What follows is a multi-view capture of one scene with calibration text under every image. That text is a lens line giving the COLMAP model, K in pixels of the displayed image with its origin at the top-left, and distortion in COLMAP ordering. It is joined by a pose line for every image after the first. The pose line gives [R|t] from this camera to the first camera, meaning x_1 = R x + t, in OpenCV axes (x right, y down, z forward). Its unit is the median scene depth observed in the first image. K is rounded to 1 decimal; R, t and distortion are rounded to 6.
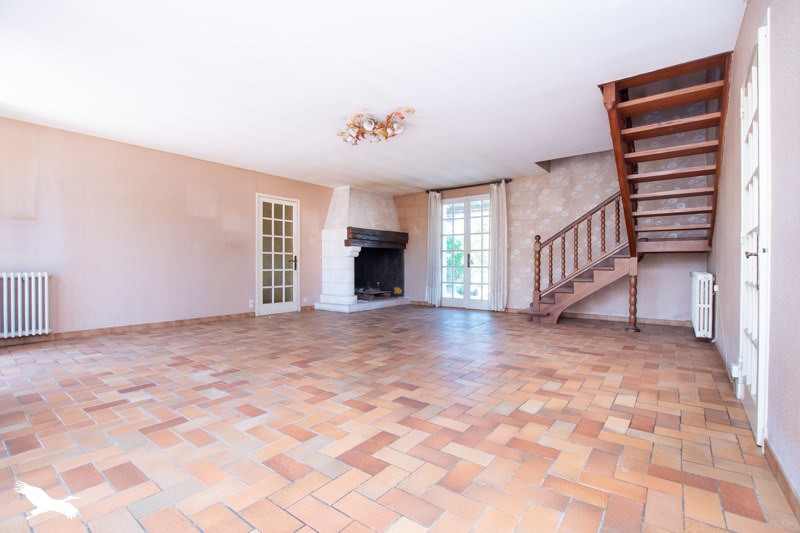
lens RADIAL K [[359.3, 0, 406.1], [0, 359.3, 265.7], [0, 0, 1]] dist [-0.031172, 0.004057]
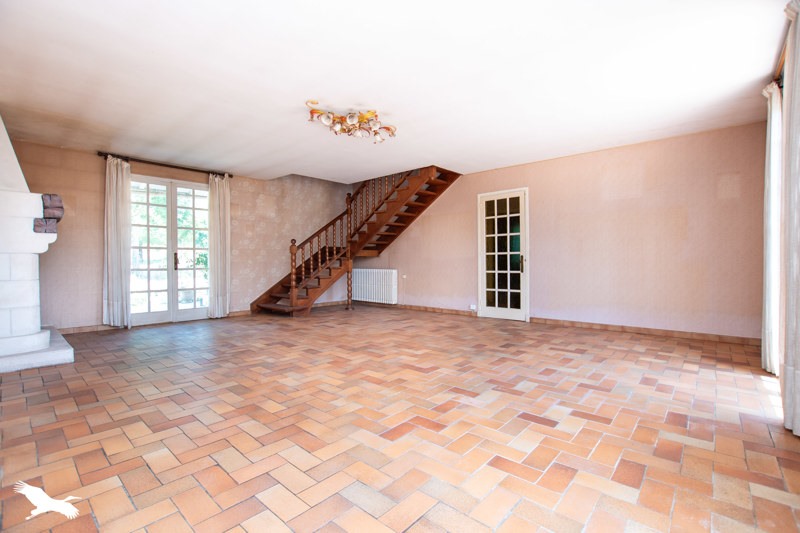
lens RADIAL K [[359.3, 0, 406.1], [0, 359.3, 265.7], [0, 0, 1]] dist [-0.031172, 0.004057]
pose [[0.084250, -0.011277, 0.996381, -1.357731], [0.007335, 0.999916, 0.010697, -0.021204], [-0.996418, 0.006407, 0.084326, 1.037519]]
